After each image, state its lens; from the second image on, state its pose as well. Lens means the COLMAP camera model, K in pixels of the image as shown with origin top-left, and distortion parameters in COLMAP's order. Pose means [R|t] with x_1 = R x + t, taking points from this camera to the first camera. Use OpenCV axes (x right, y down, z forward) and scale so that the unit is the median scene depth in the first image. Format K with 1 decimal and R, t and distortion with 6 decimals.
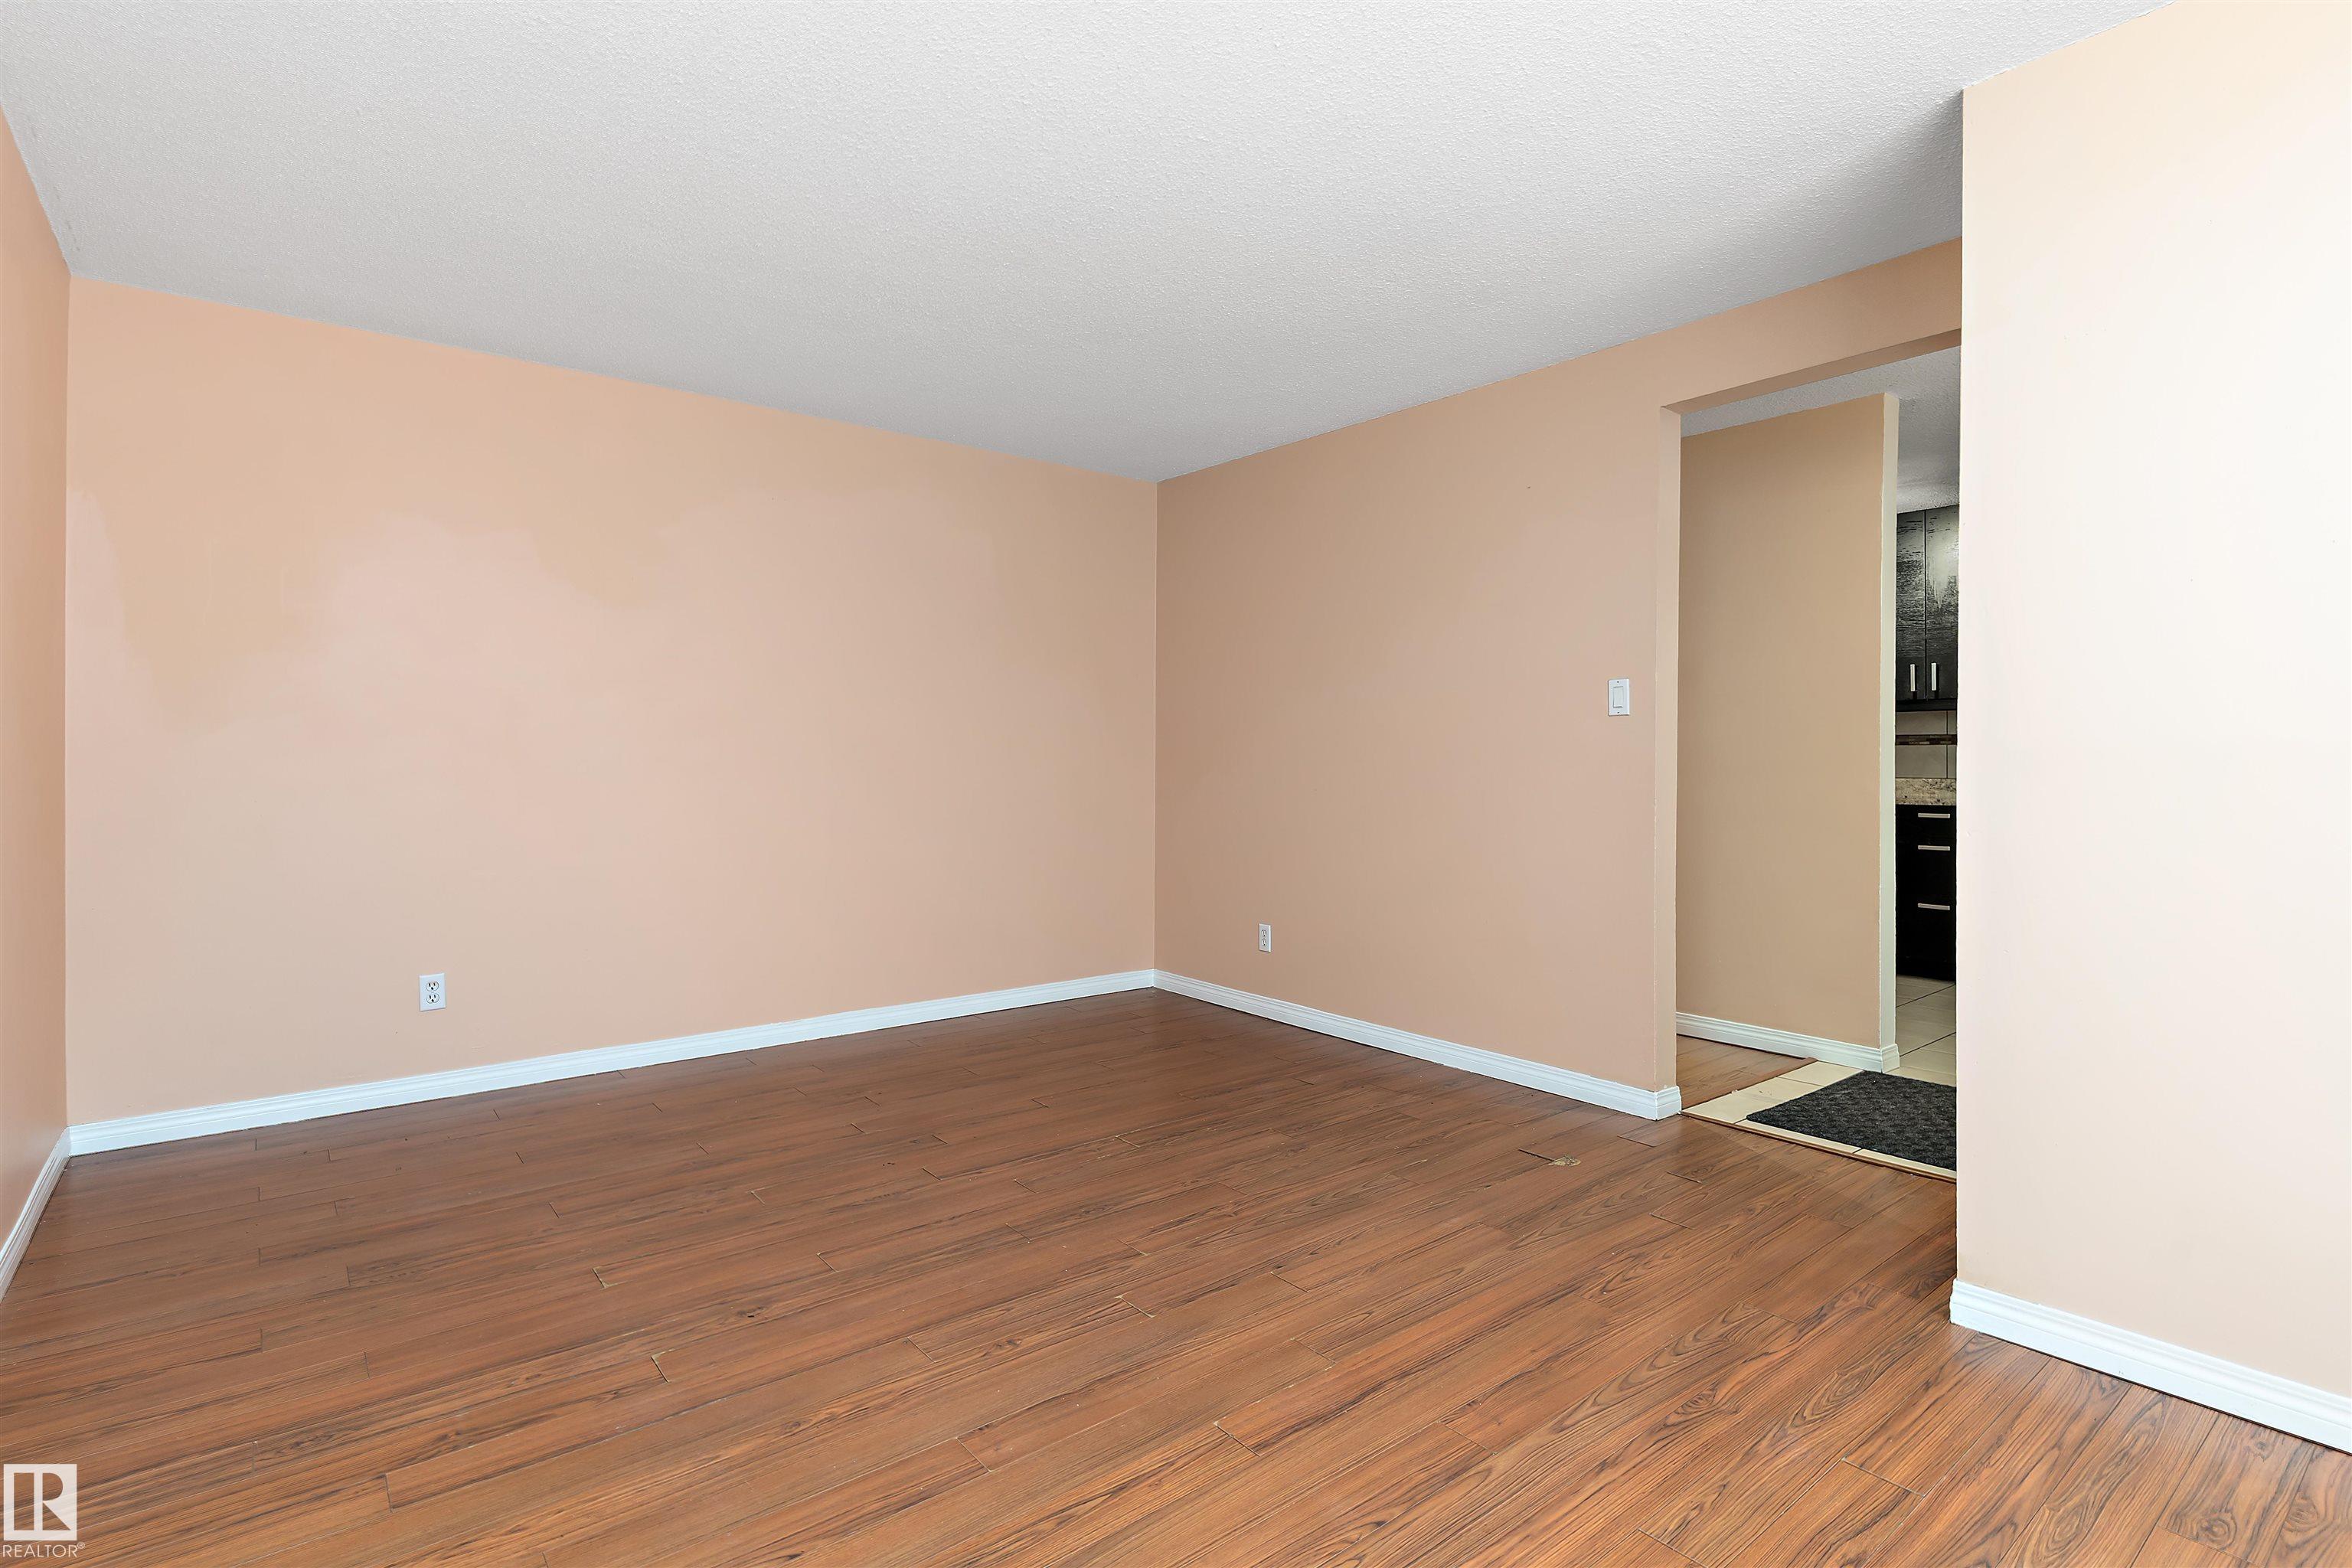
lens RADIAL K [[1142.7, 0, 1176.0], [0, 1142.7, 784.0], [0, 0, 1]] dist [-0.005395, -0.000397]
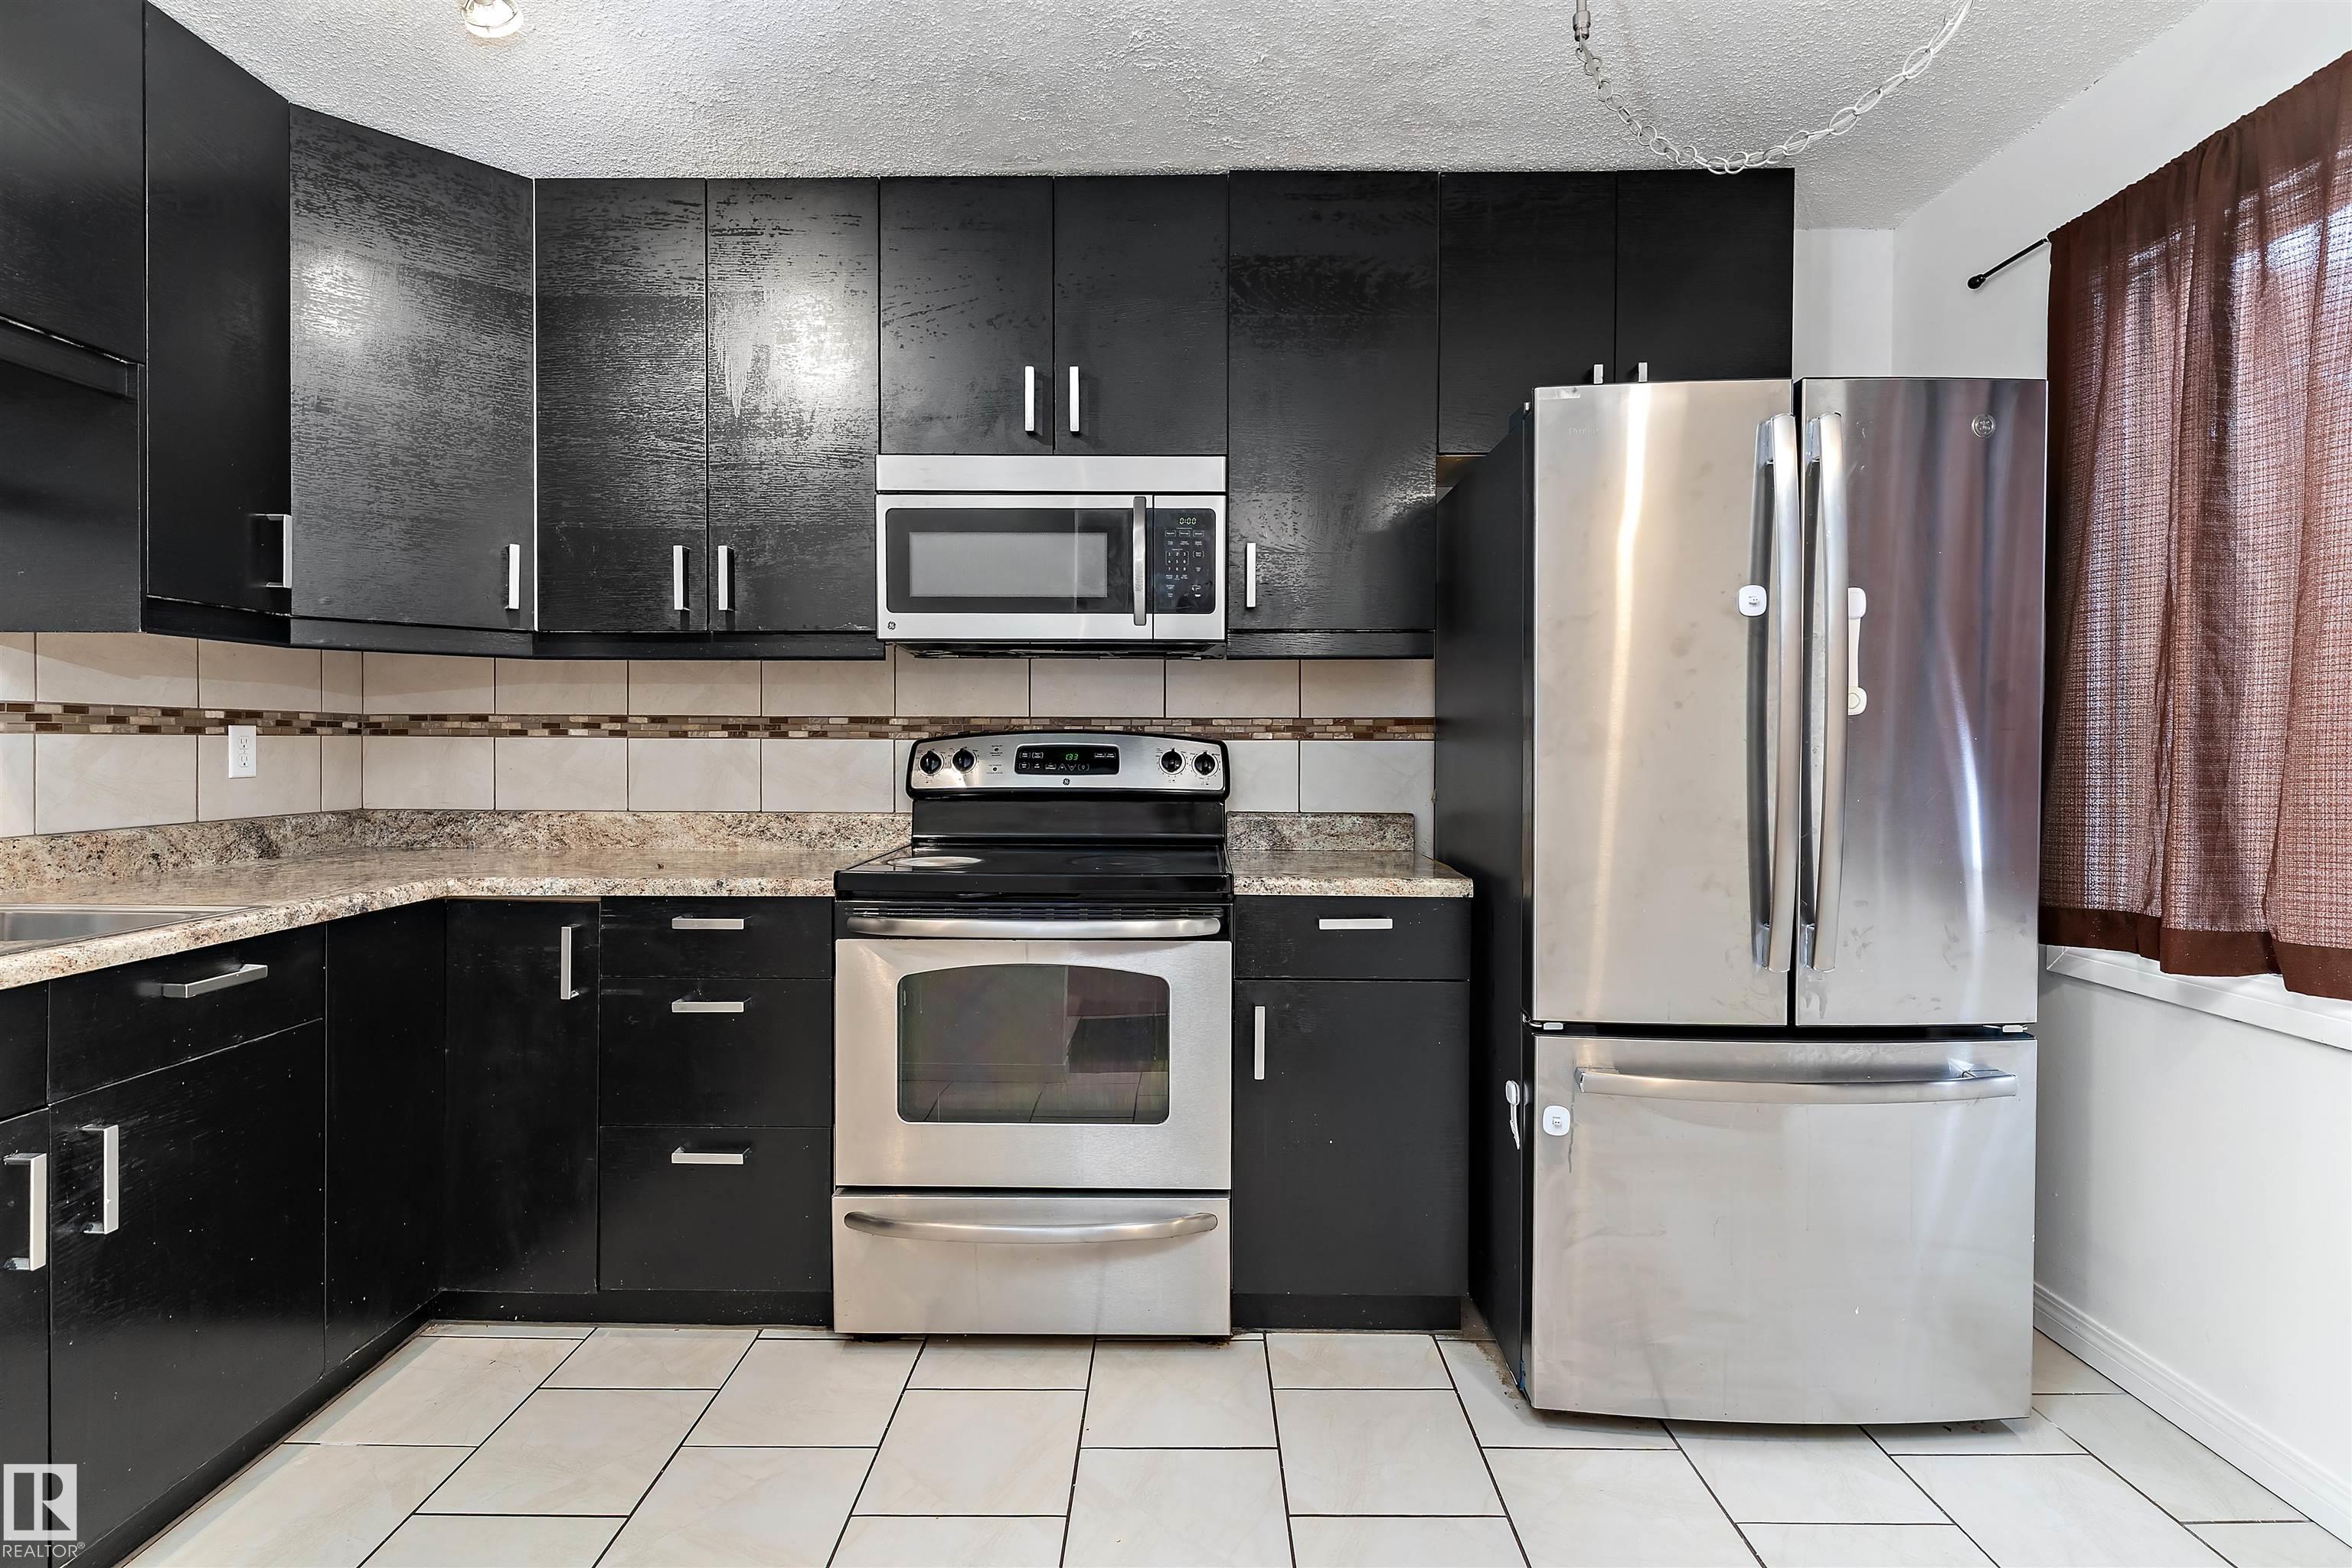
lens RADIAL K [[1131.3, 0, 1175.3], [0, 1131.3, 761.5], [0, 0, 1]] dist [-0.003037, 0.000583]
pose [[0.630128, -0.004821, 0.776476, 0.442286], [-0.000769, 0.999976, 0.006833, -0.029508], [-0.776491, -0.004903, 0.630110, 0.602757]]
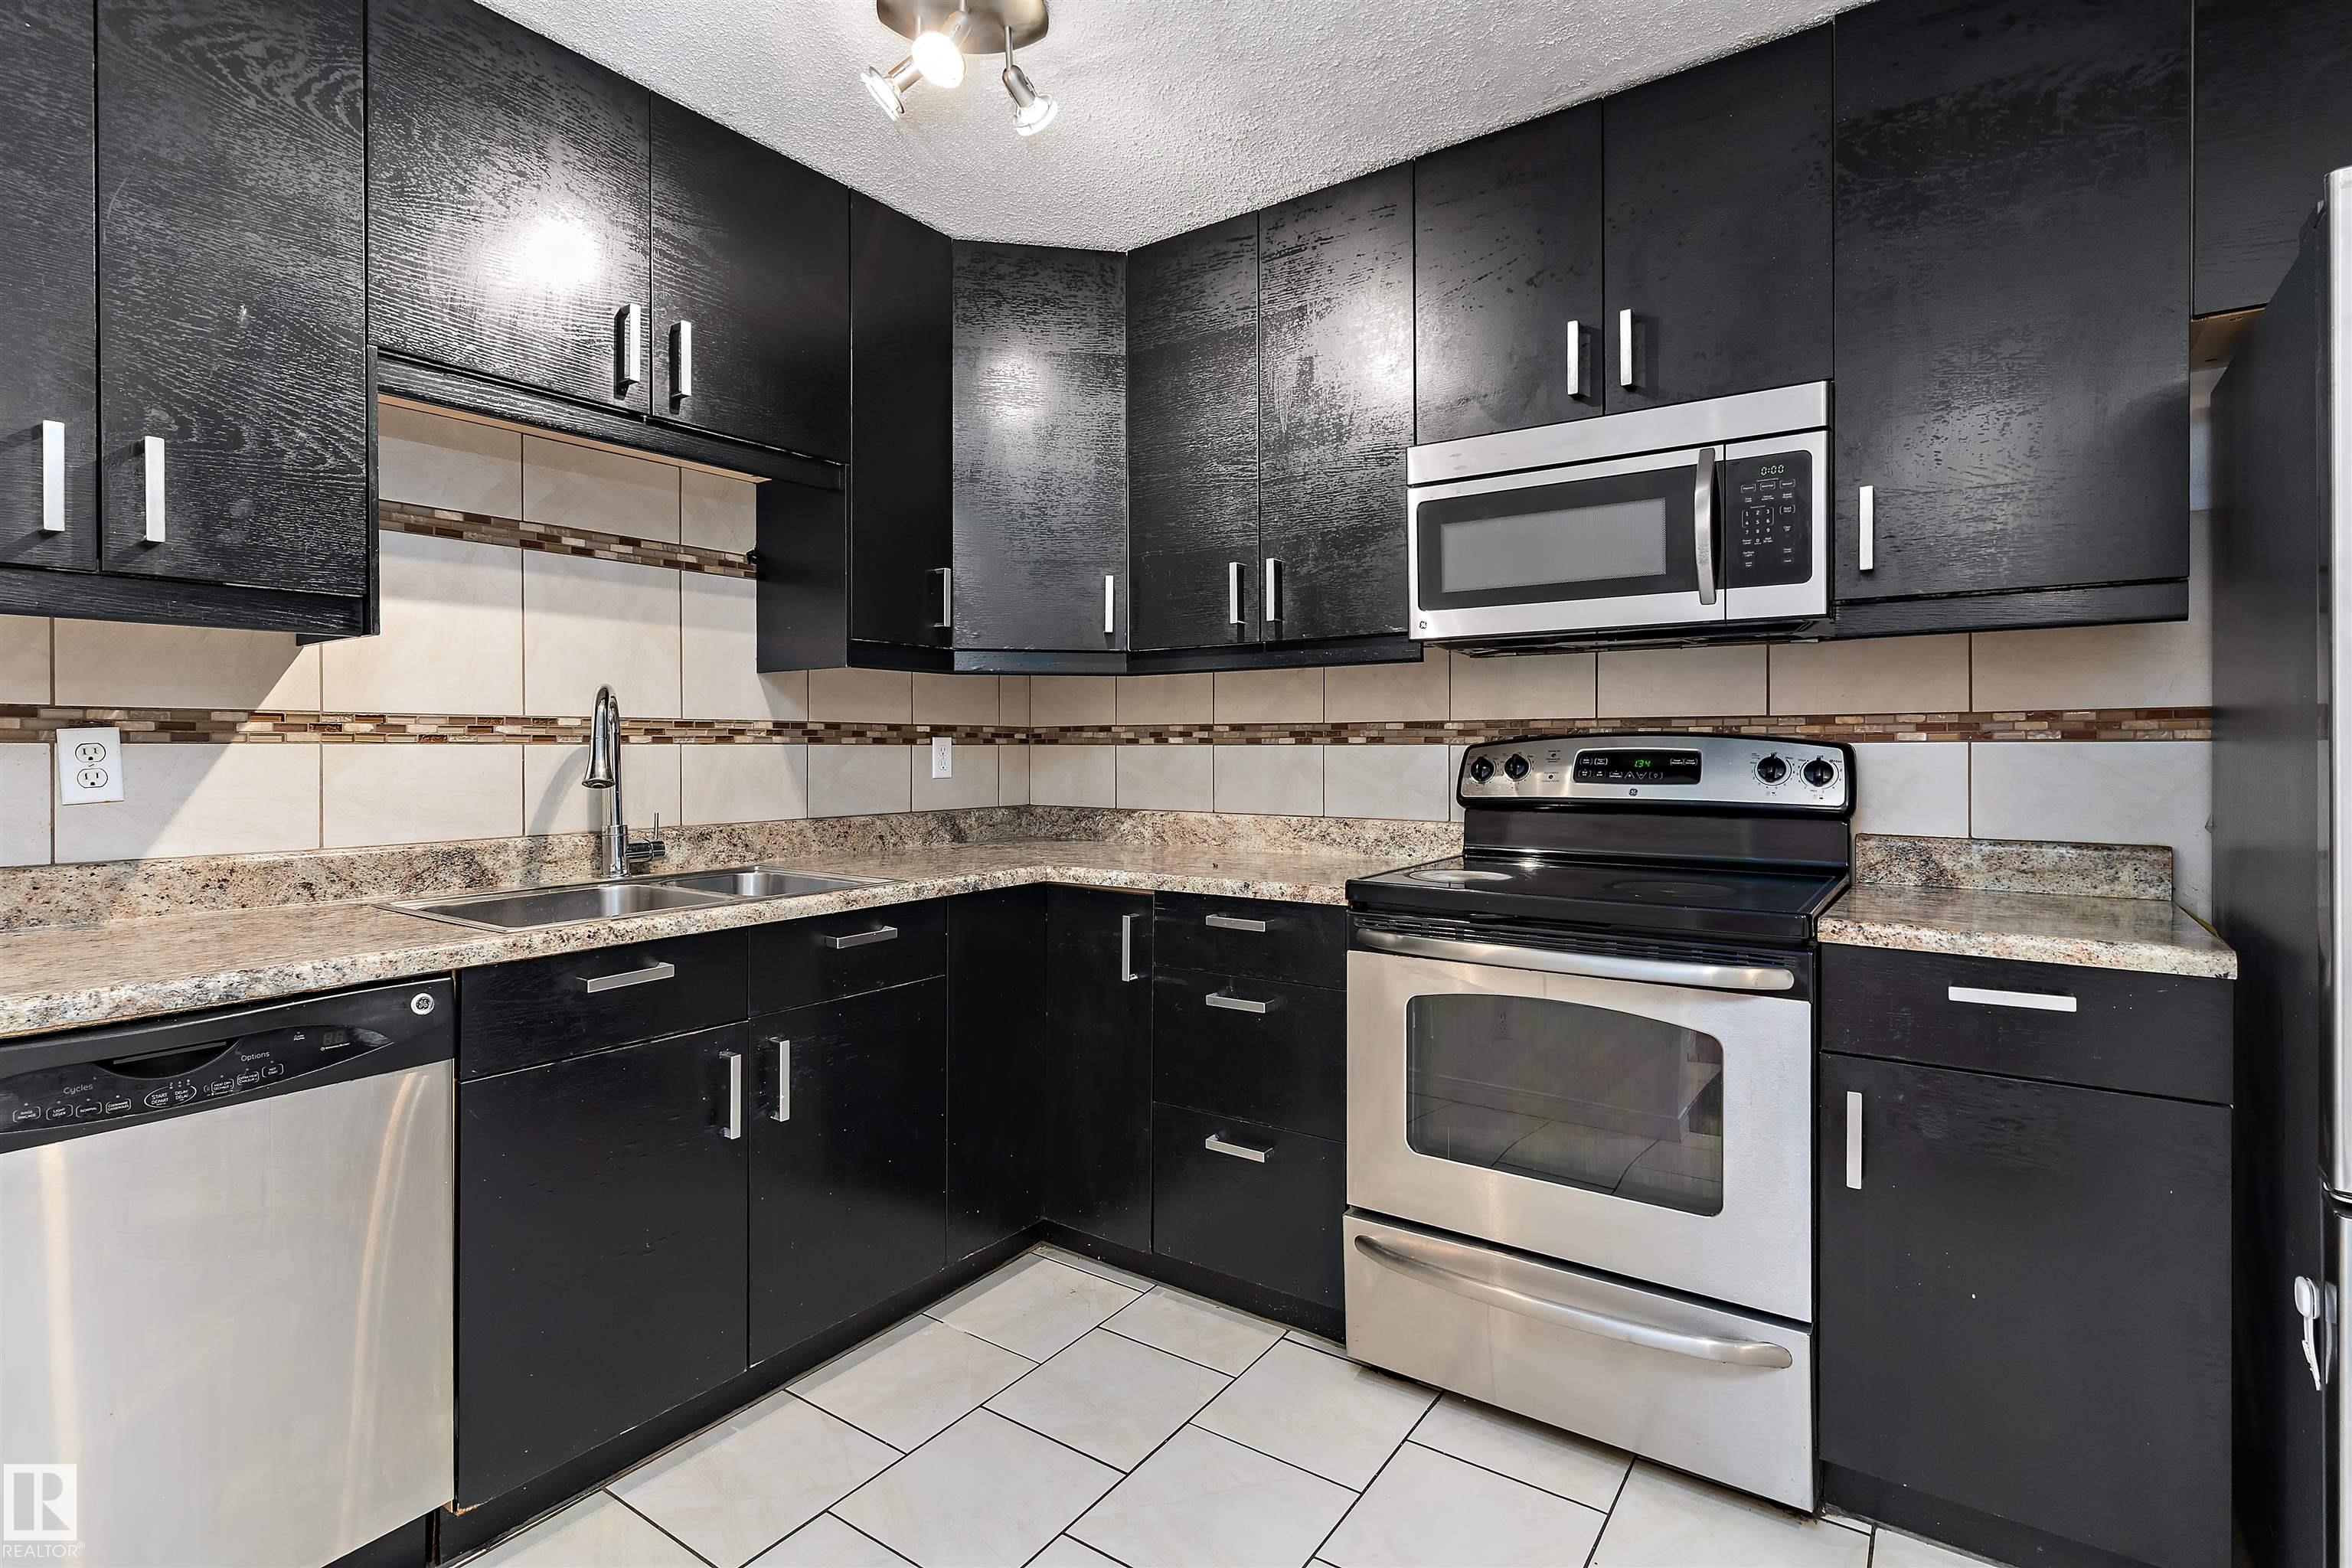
lens RADIAL K [[1126.1, 0, 1174.1], [0, 1126.1, 758.0], [0, 0, 1]] dist [-0.000767, 0.000731]
pose [[0.958641, 0.001900, 0.284612, 0.502858], [-0.001539, 0.999998, -0.001491, -0.029314], [-0.284614, 0.000991, 0.958642, 0.593992]]
